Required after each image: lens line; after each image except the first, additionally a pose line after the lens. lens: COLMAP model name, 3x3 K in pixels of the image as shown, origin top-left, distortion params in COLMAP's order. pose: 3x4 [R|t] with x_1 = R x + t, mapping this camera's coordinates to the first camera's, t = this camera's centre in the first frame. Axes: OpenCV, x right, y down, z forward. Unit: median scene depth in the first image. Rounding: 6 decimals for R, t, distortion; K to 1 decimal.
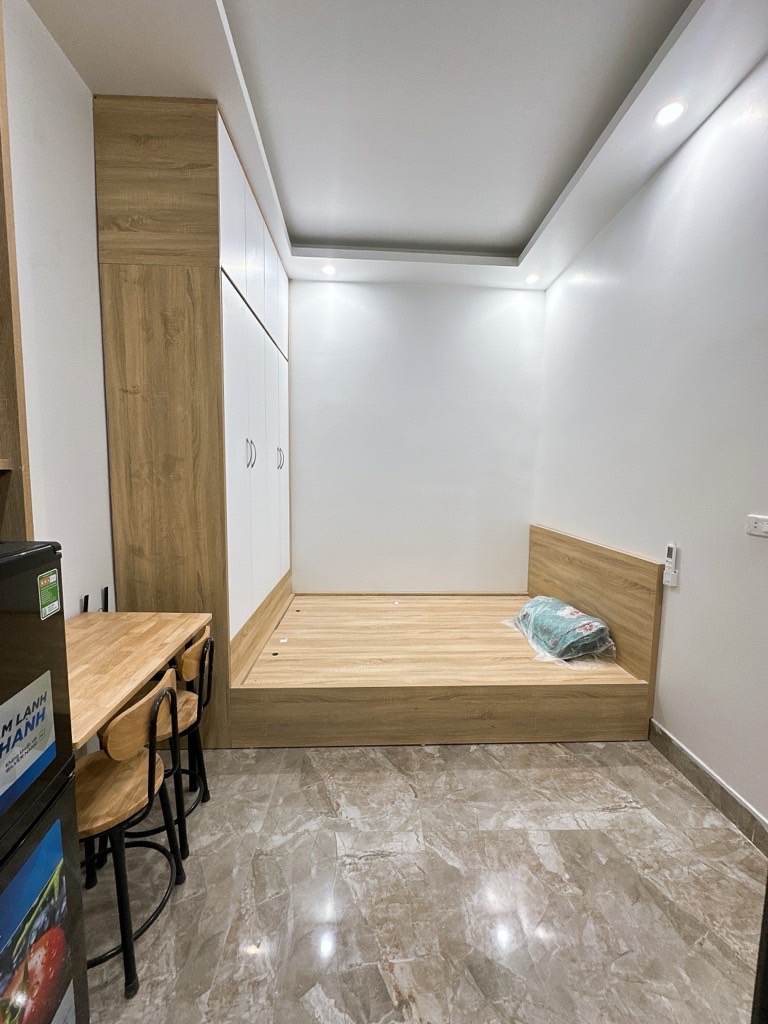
lens RADIAL K [[411.1, 0, 383.3], [0, 411.1, 510.9], [0, 0, 1]] dist [-0.005788, 0.001667]
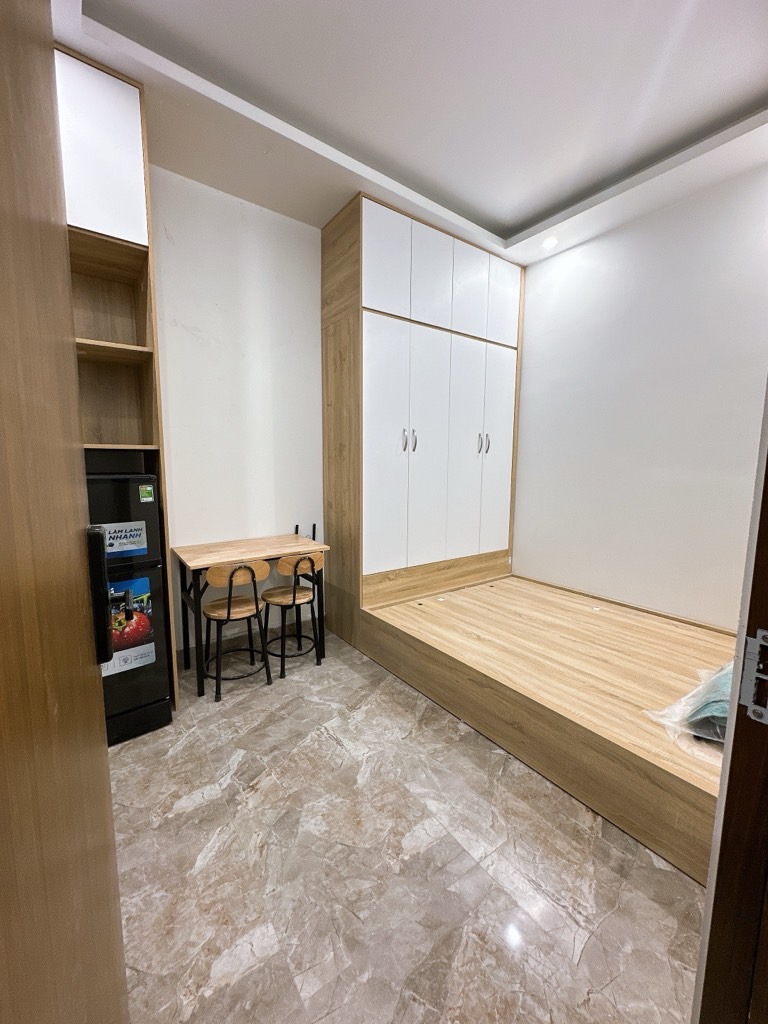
lens RADIAL K [[411.1, 0, 383.4], [0, 411.1, 510.5], [0, 0, 1]] dist [-0.005788, 0.001667]
pose [[0.551906, 0.088651, -0.829181, 0.945169], [-0.075313, 0.995569, 0.056311, 0.016255], [0.830499, 0.031370, 0.556137, 0.317214]]
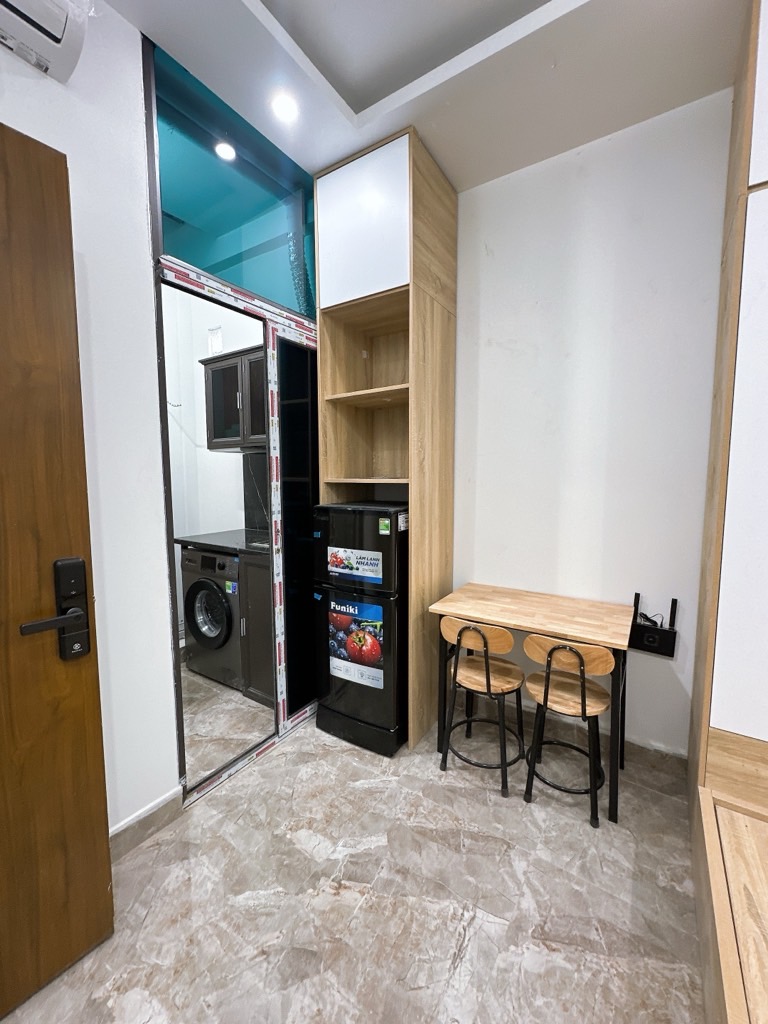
lens RADIAL K [[411.1, 0, 384.0], [0, 411.1, 510.5], [0, 0, 1]] dist [-0.005788, 0.001667]
pose [[-0.594640, 0.057211, -0.801954, 0.590402], [-0.079076, 0.988467, 0.129150, -0.111052], [0.800094, 0.140213, -0.583258, 1.062473]]
